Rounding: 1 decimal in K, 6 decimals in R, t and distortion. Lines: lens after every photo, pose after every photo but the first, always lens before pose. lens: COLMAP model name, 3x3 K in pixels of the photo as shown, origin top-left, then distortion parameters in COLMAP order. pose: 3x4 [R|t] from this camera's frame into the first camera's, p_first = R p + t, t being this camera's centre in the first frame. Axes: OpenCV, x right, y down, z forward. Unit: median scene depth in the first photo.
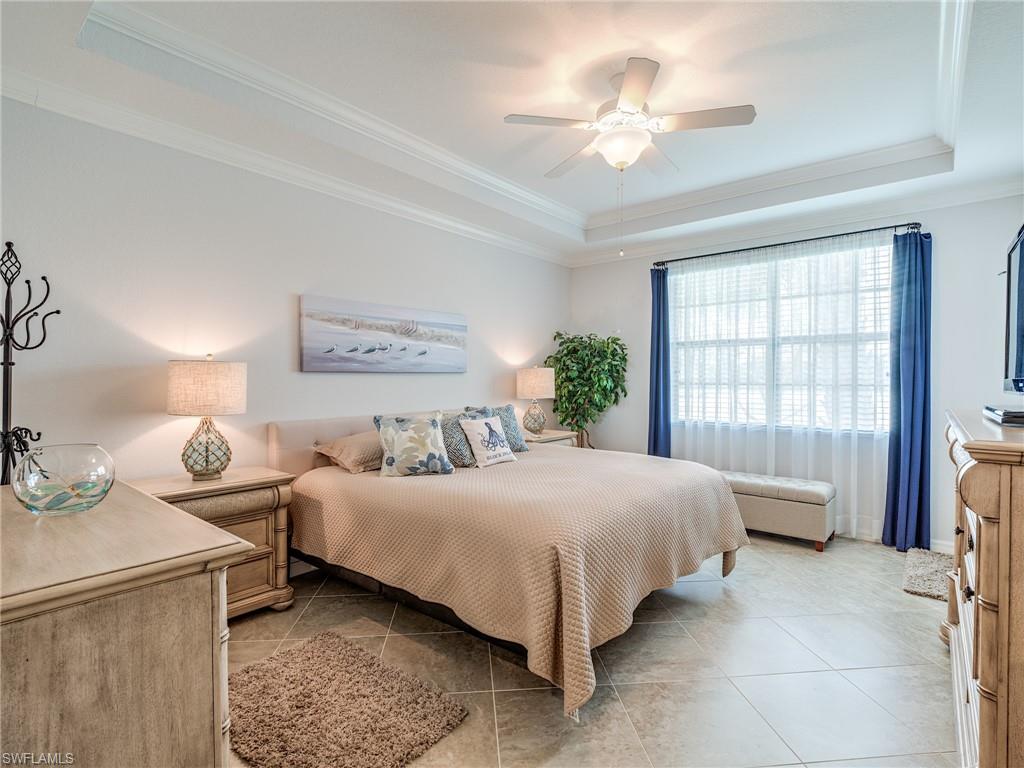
lens RADIAL K [[505.1, 0, 515.8], [0, 505.1, 381.3], [0, 0, 1]] dist [-0.015149, -0.001415]
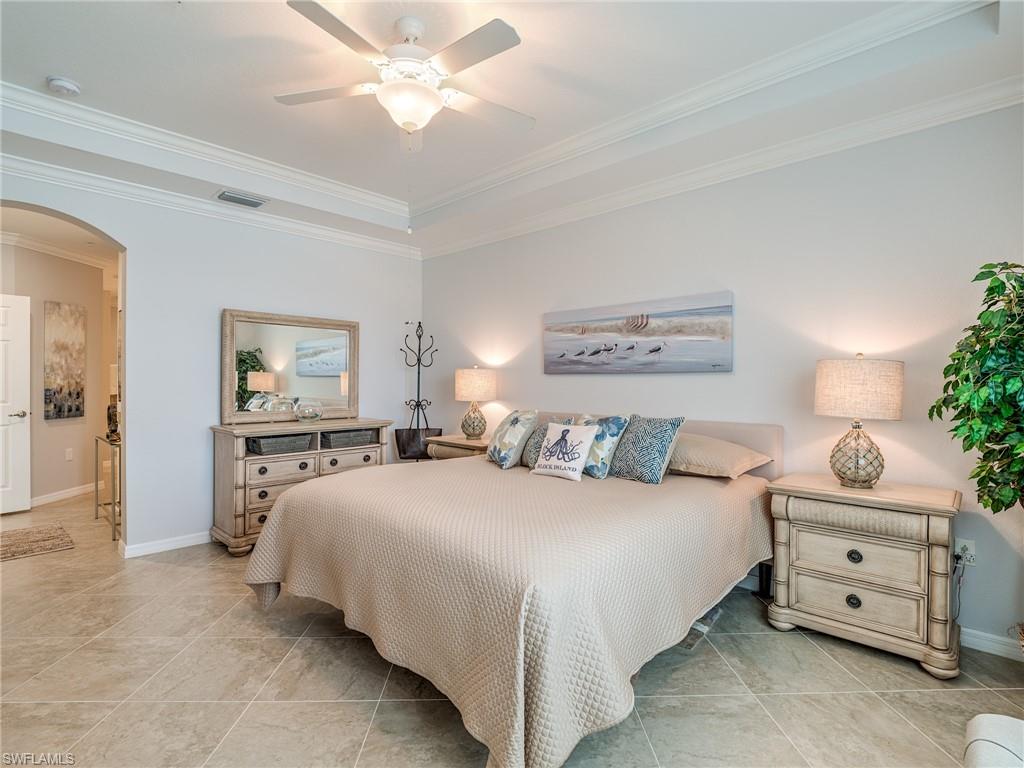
lens RADIAL K [[505.1, 0, 517.0], [0, 505.1, 382.4], [0, 0, 1]] dist [-0.015149, -0.001415]
pose [[-0.053388, 0.008558, -0.998537, 0.752637], [-0.005865, 0.999943, 0.008884, -0.007348], [0.998557, 0.006331, -0.053335, 0.880156]]
